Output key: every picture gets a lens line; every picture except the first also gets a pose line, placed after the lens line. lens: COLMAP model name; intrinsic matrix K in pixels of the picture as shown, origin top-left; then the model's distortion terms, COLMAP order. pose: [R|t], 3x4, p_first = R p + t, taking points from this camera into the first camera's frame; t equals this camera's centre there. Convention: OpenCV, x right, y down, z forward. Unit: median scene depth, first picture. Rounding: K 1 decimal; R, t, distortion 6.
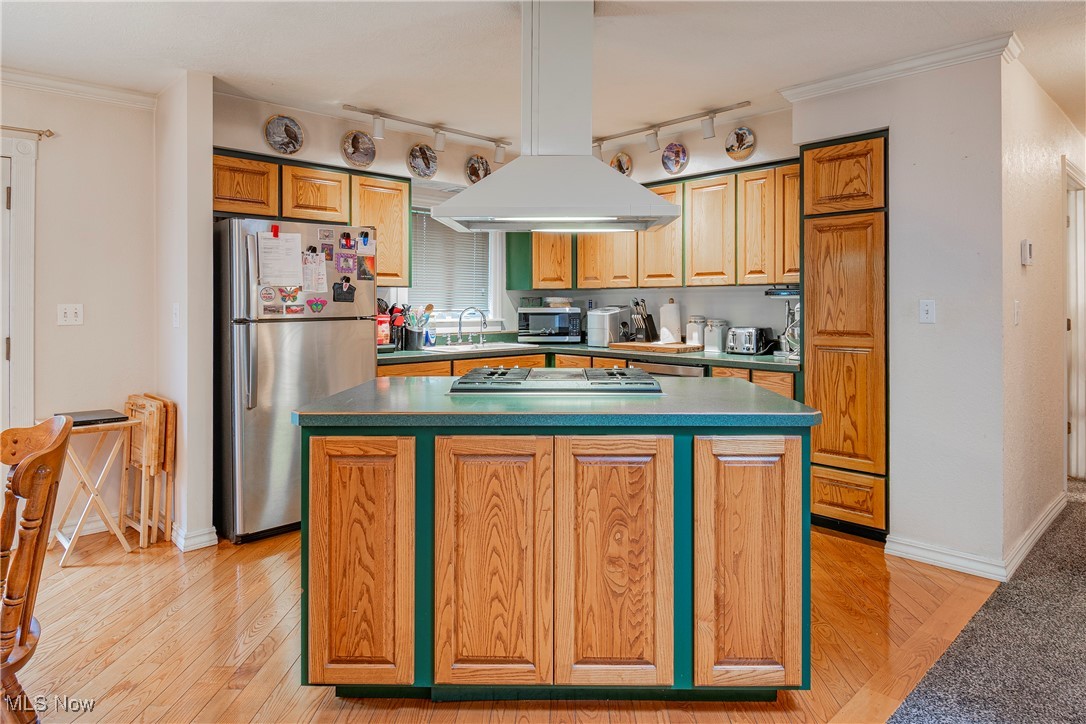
lens RADIAL K [[649.8, 0, 562.3], [0, 649.8, 307.2], [0, 0, 1]] dist [0.001129, 0.000489]
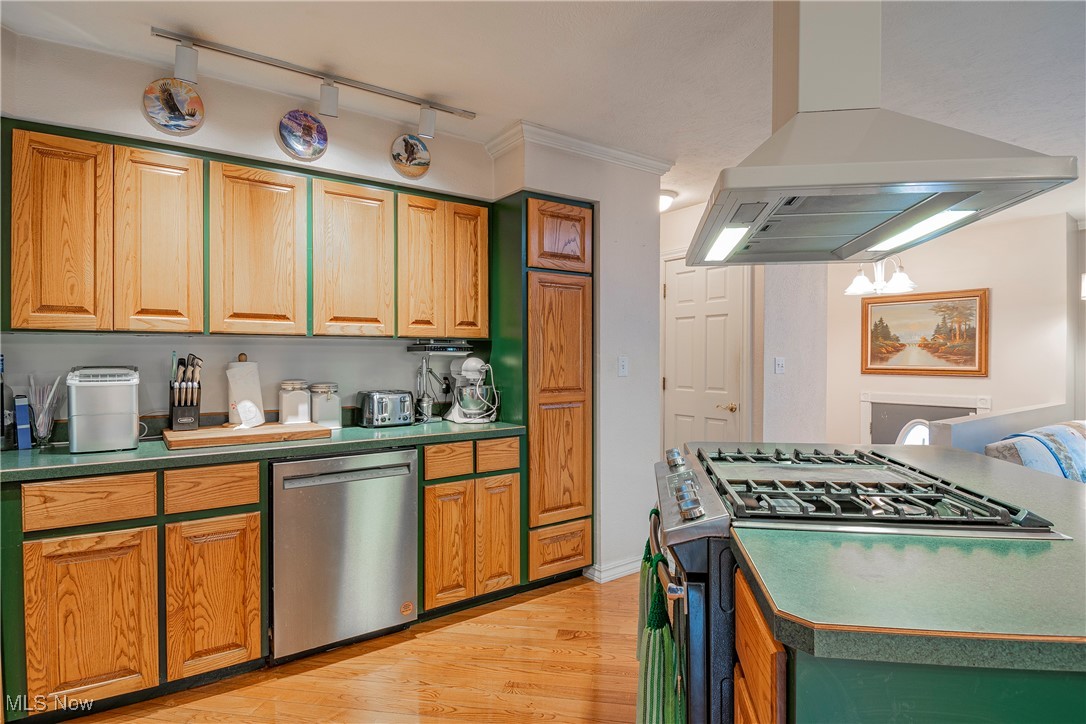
lens RADIAL K [[573.1, 0, 543.0], [0, 573.1, 362.0], [0, 0, 1]] dist [0.013687, -0.032599]
pose [[0.153626, -0.005584, 0.988113, -0.376892], [0.009736, 0.999944, 0.004137, -0.005706], [-0.988081, 0.008985, 0.153672, 0.726947]]
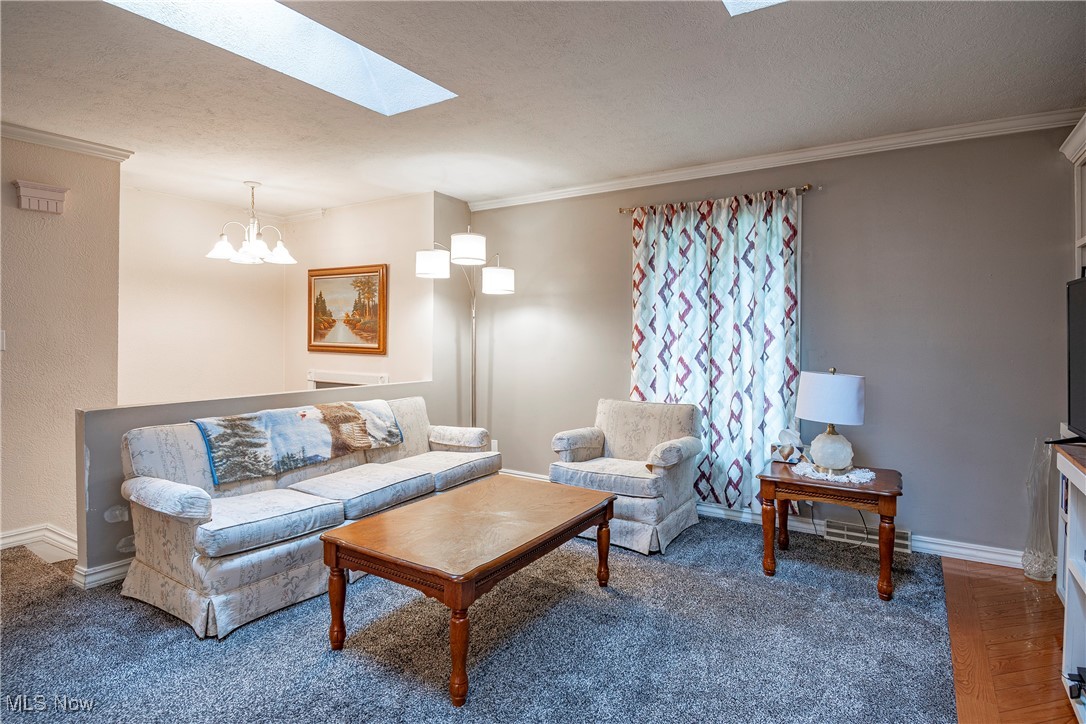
lens RADIAL K [[576.4, 0, 548.0], [0, 576.4, 339.9], [0, 0, 1]] dist [0.000886, -0.000675]
pose [[-0.227738, -0.007003, 0.973697, -0.279191], [-0.000768, 0.999975, 0.007013, 0.001049], [-0.973722, 0.000850, -0.227738, -0.063989]]
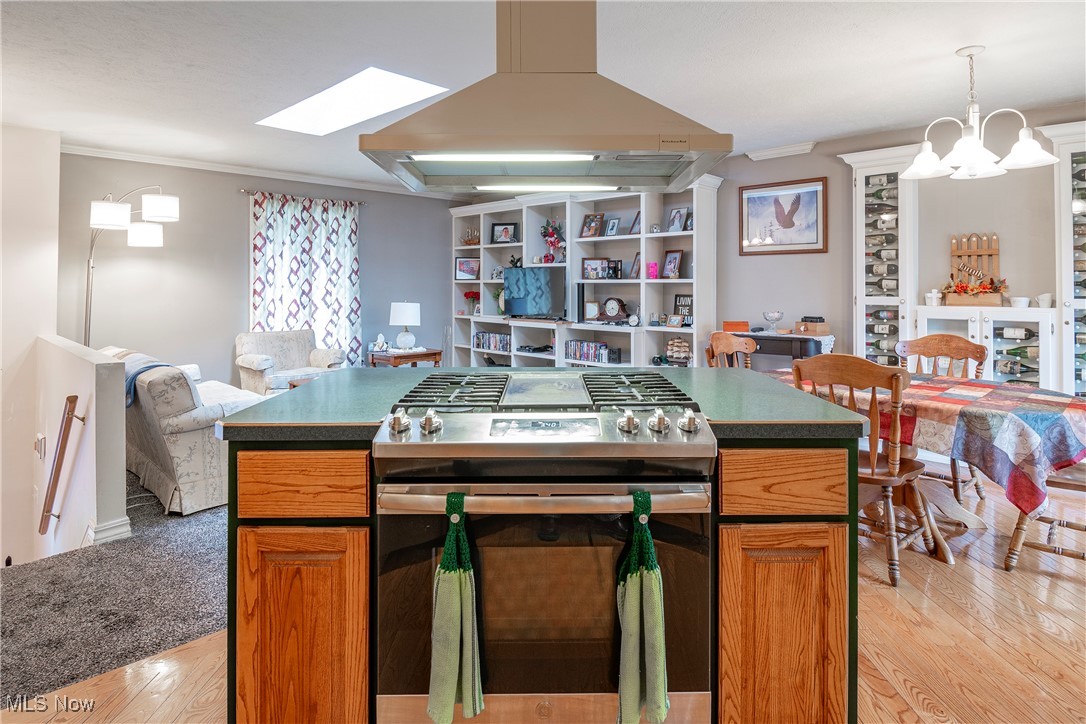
lens RADIAL K [[599.4, 0, 560.4], [0, 599.4, 284.3], [0, 0, 1]] dist [0.000026, -0.016288]
pose [[-0.999344, 0.000725, -0.036200, -0.007771], [0.000631, 0.999996, 0.002593, -0.004592], [0.036202, 0.002568, -0.999341, 0.995613]]
